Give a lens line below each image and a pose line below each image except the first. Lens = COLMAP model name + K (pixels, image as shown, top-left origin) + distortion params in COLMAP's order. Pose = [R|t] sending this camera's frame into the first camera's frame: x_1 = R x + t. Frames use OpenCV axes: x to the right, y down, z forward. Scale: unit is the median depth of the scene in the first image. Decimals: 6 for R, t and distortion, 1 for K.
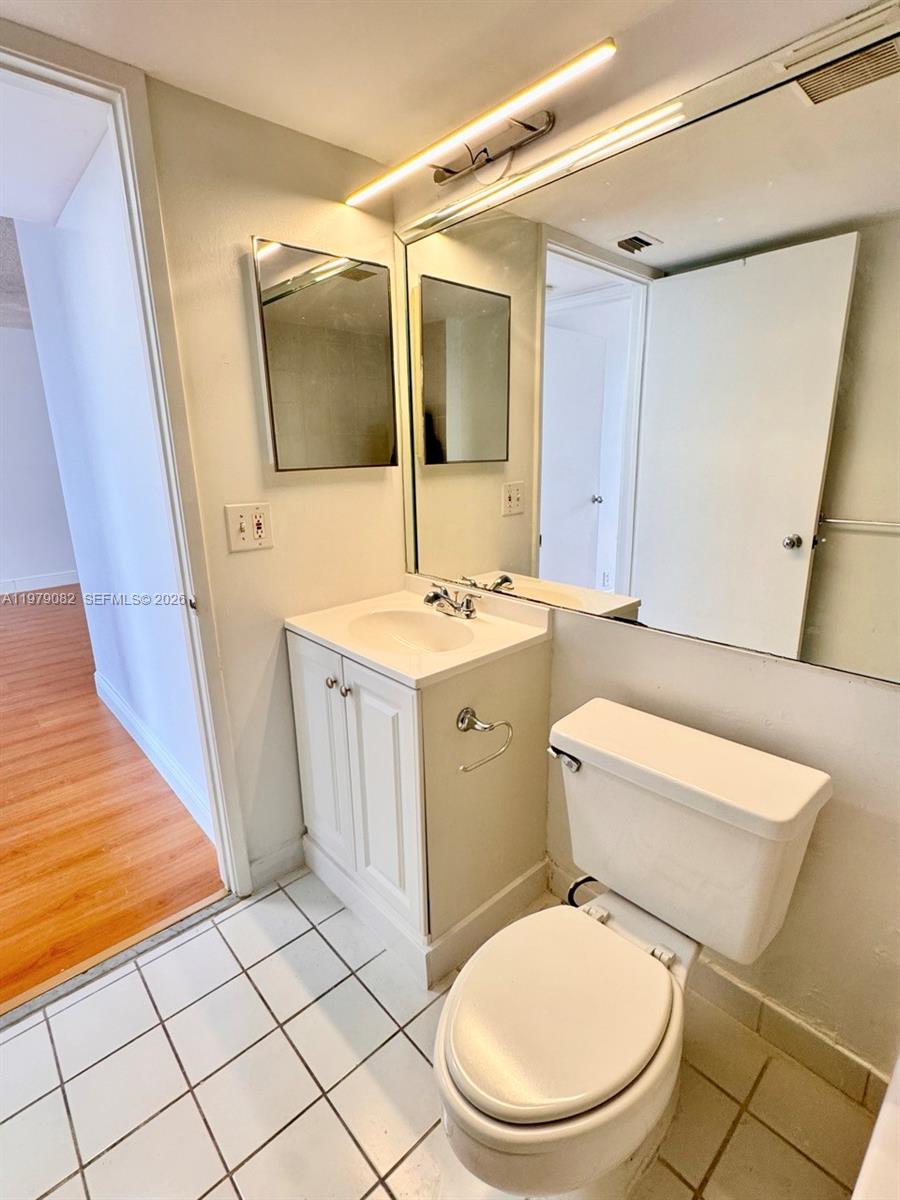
lens RADIAL K [[562.8, 0, 450.0], [0, 562.8, 600.0], [0, 0, 1]] dist [-0.000680, -0.000022]
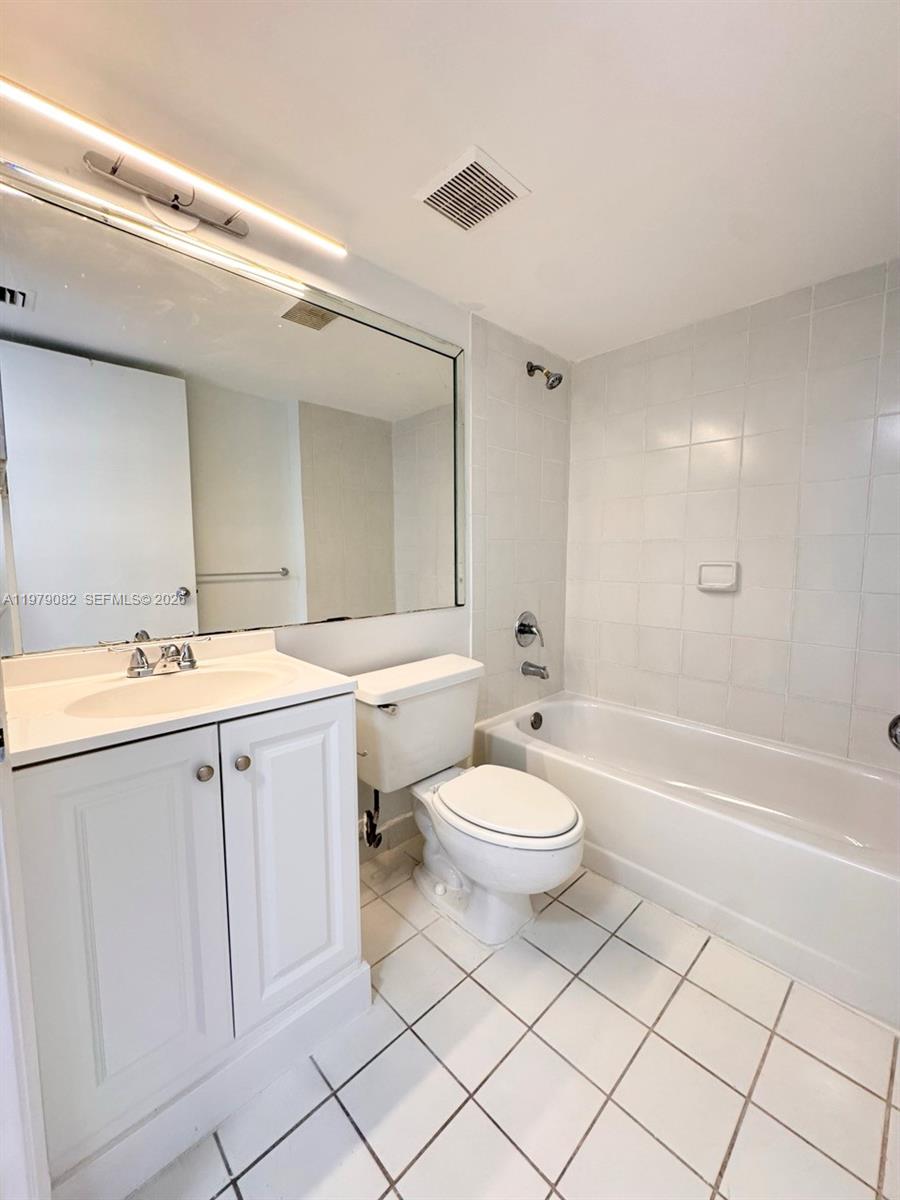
lens RADIAL K [[487.0, 0, 450.0], [0, 487.0, 600.0], [0, 0, 1]] dist [-0.000113, -0.000044]
pose [[-0.028812, -0.078892, 0.996467, -0.900052], [0.265476, 0.960476, 0.083719, -0.033777], [-0.963687, 0.266950, -0.006729, 0.724619]]
